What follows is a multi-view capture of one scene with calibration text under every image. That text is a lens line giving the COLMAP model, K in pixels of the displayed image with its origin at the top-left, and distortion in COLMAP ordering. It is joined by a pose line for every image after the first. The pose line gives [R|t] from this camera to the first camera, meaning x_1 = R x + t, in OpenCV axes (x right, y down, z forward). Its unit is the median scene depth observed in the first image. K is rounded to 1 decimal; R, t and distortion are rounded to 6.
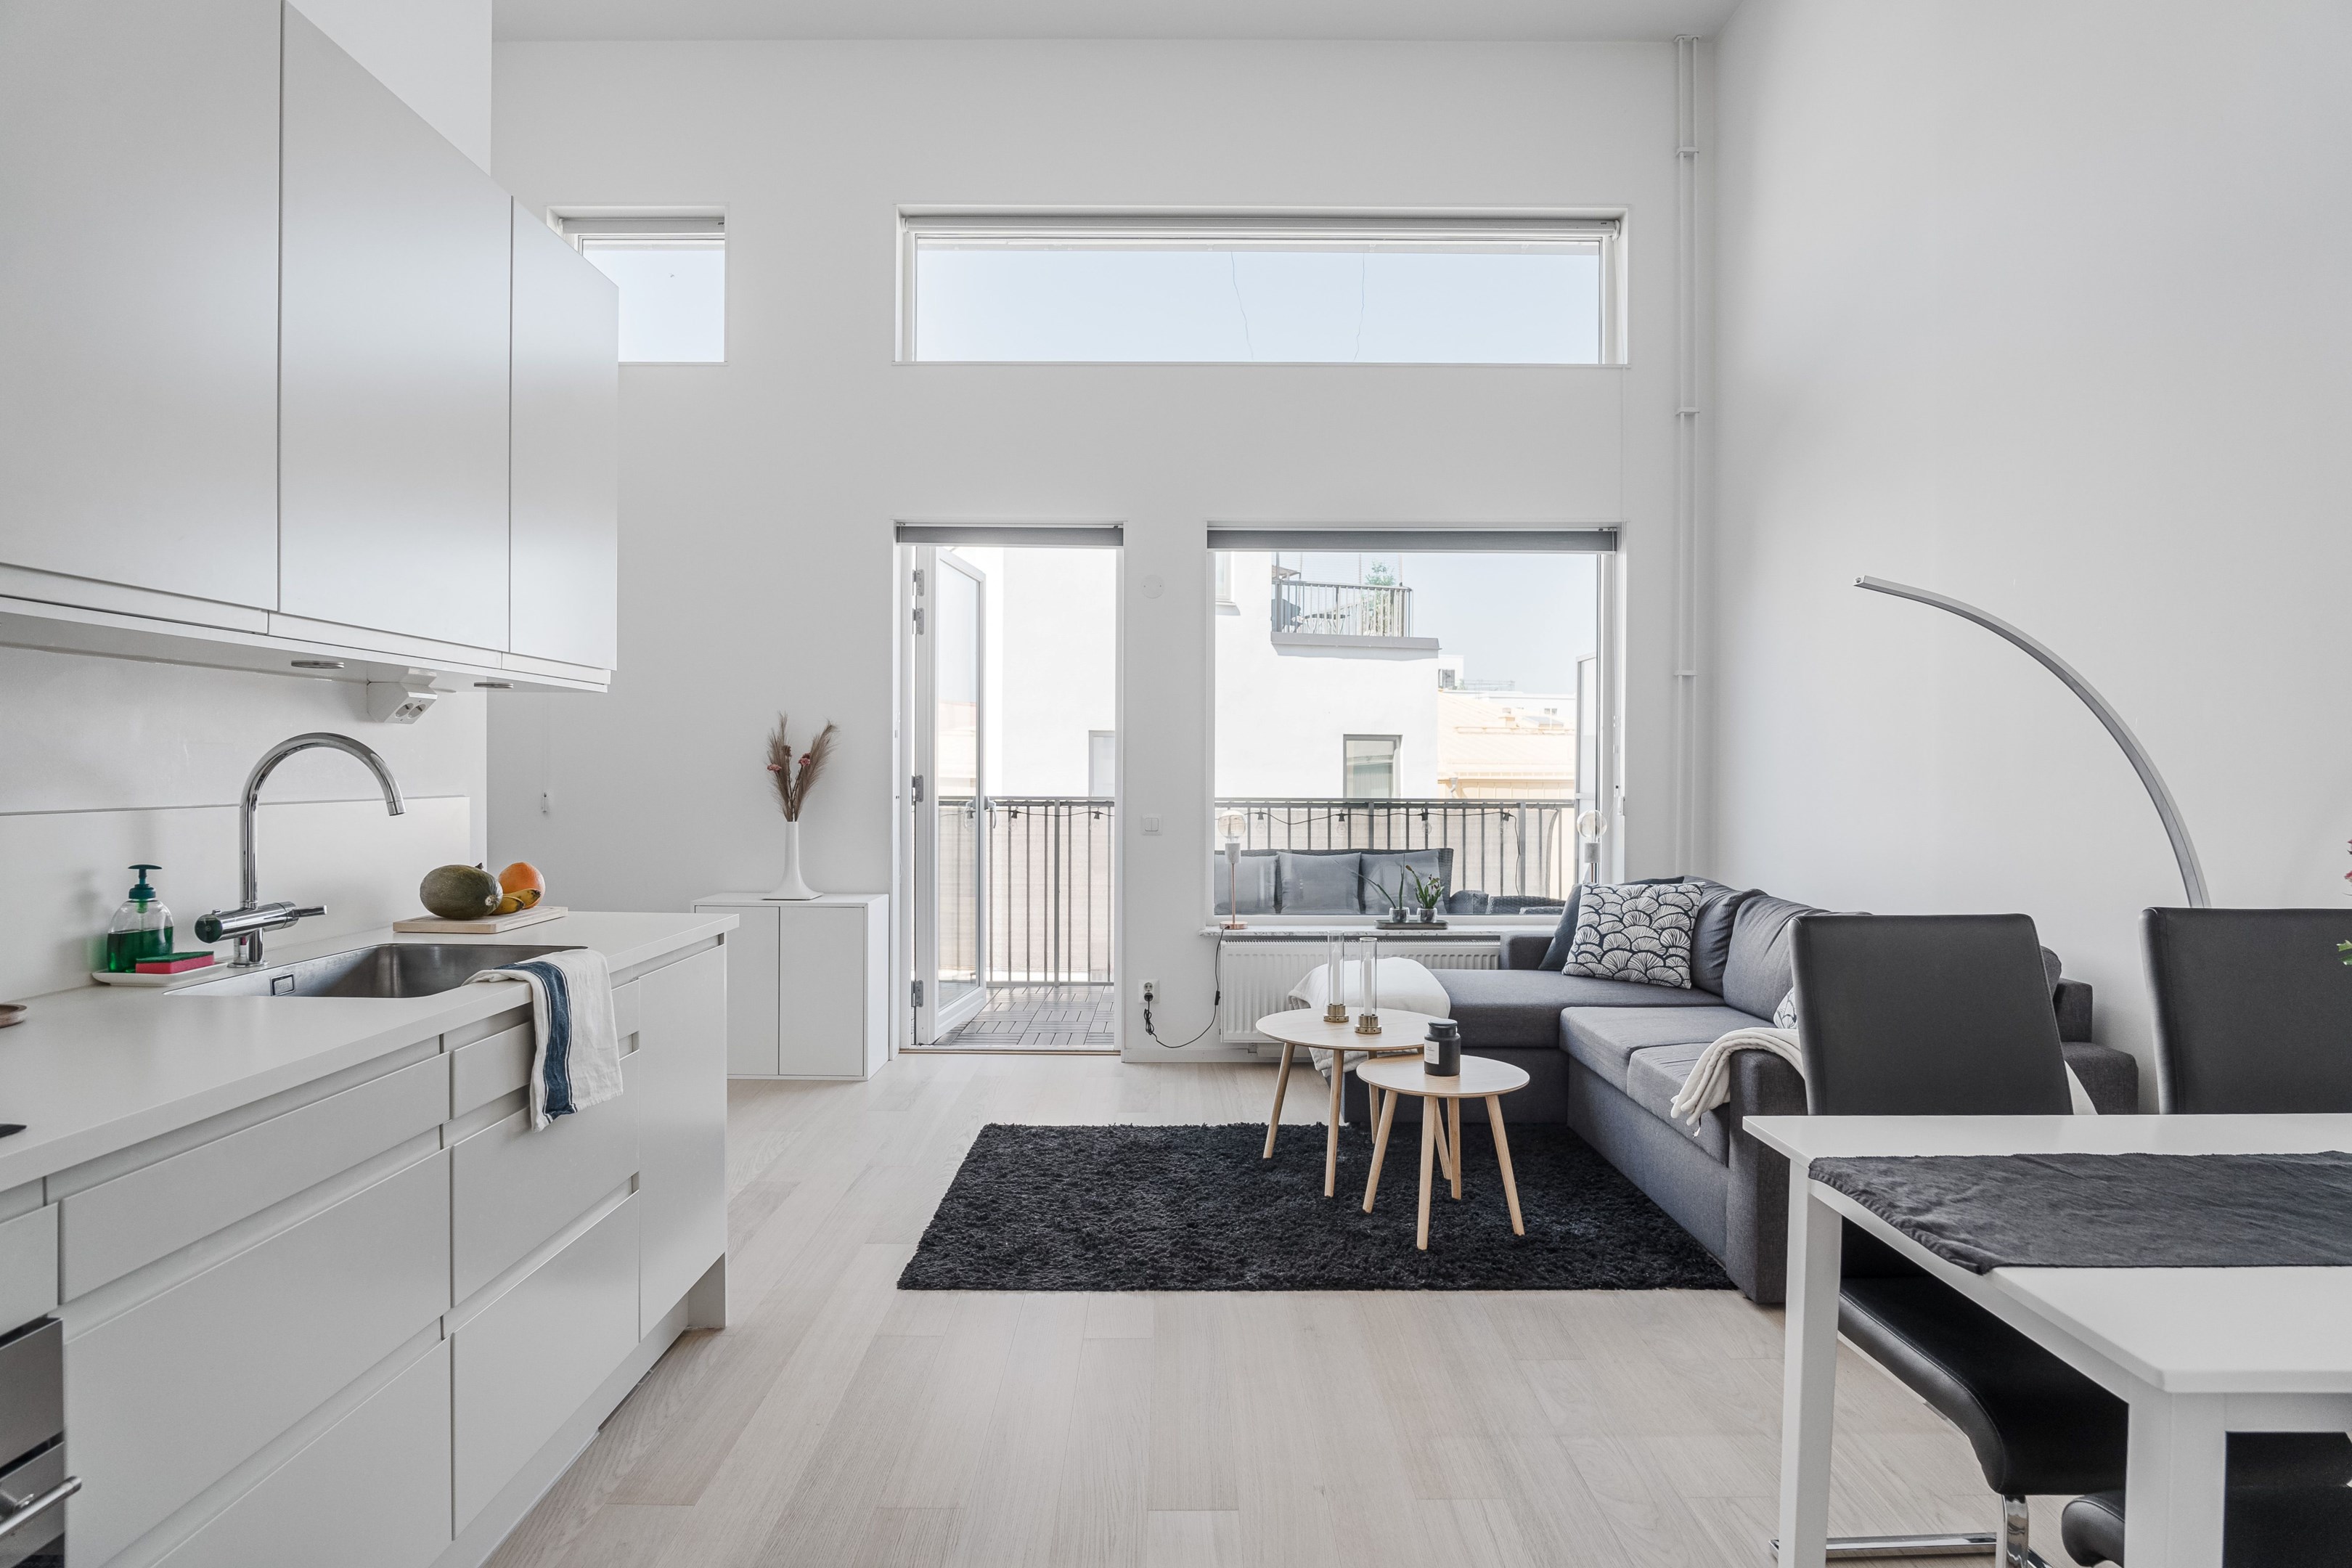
lens RADIAL K [[1305.0, 0, 1164.8], [0, 1305.0, 795.8], [0, 0, 1]] dist [-0.005207, 0.001420]
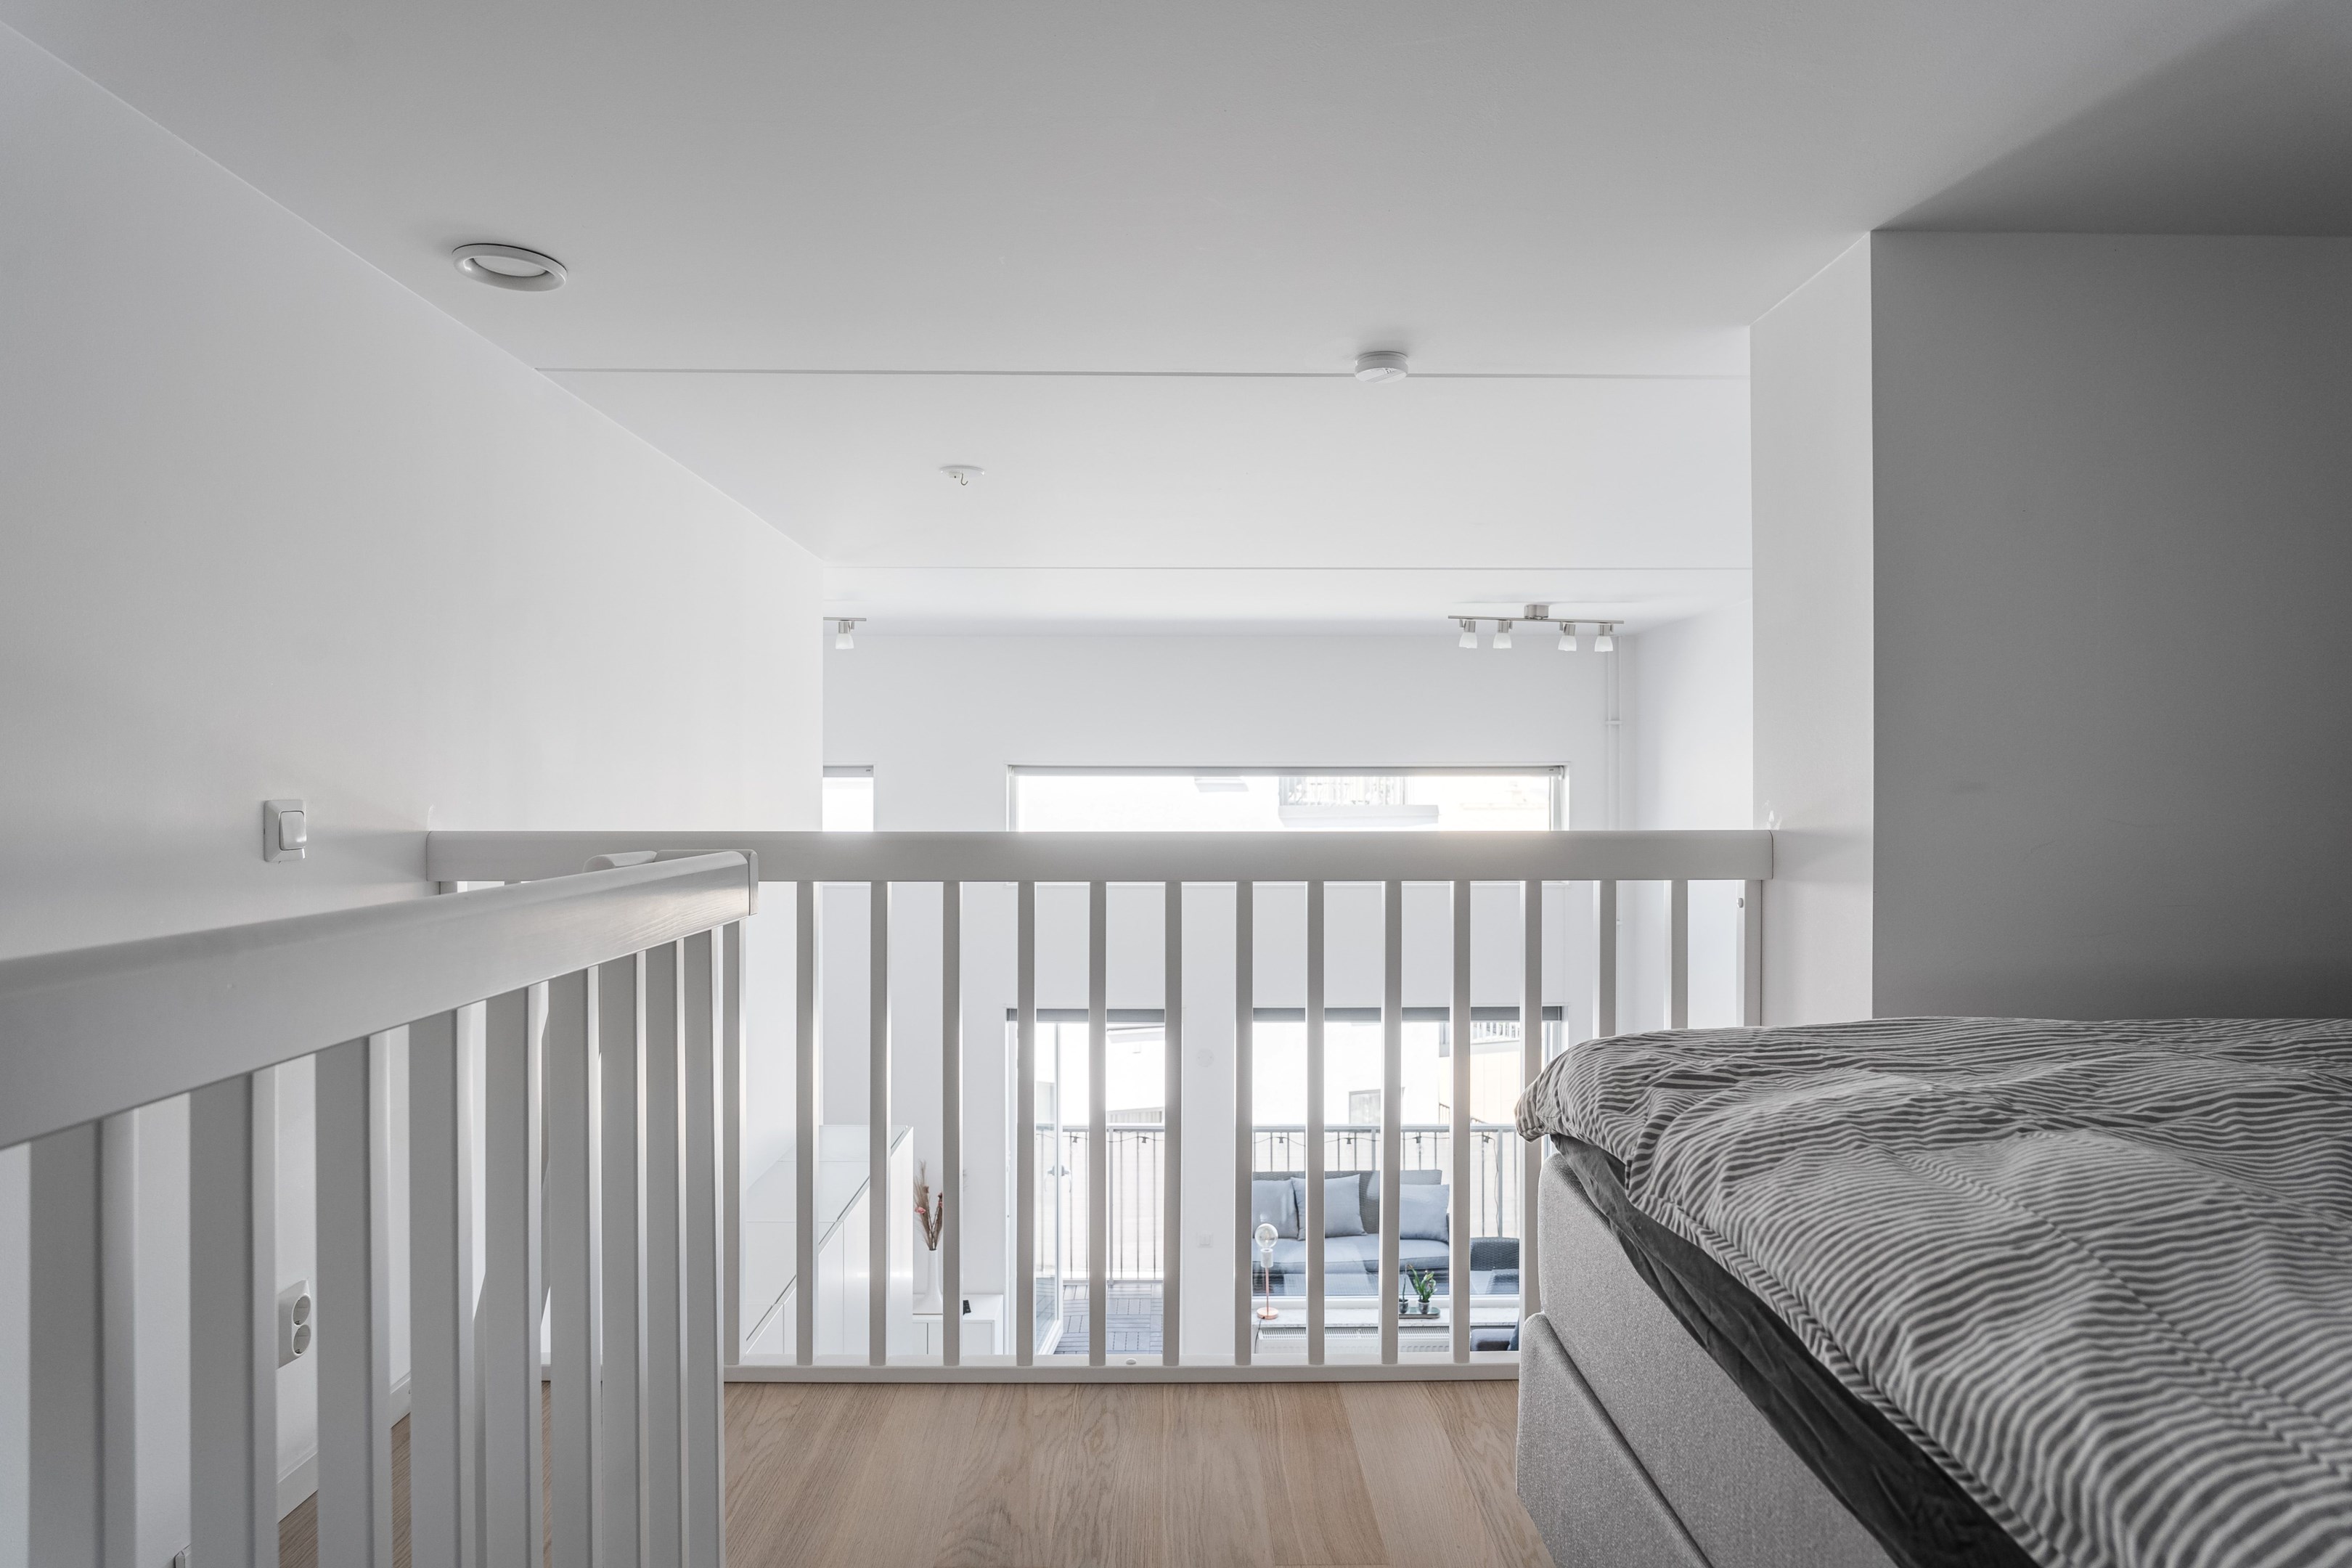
lens RADIAL K [[1439.8, 0, 1164.6], [0, 1439.8, 790.4], [0, 0, 1]] dist [-0.001191, -0.000017]
pose [[0.999917, -0.005434, 0.011642, -0.046688], [0.005324, 0.999940, 0.009529, -0.318329], [-0.011693, -0.009467, 0.999887, -0.312381]]
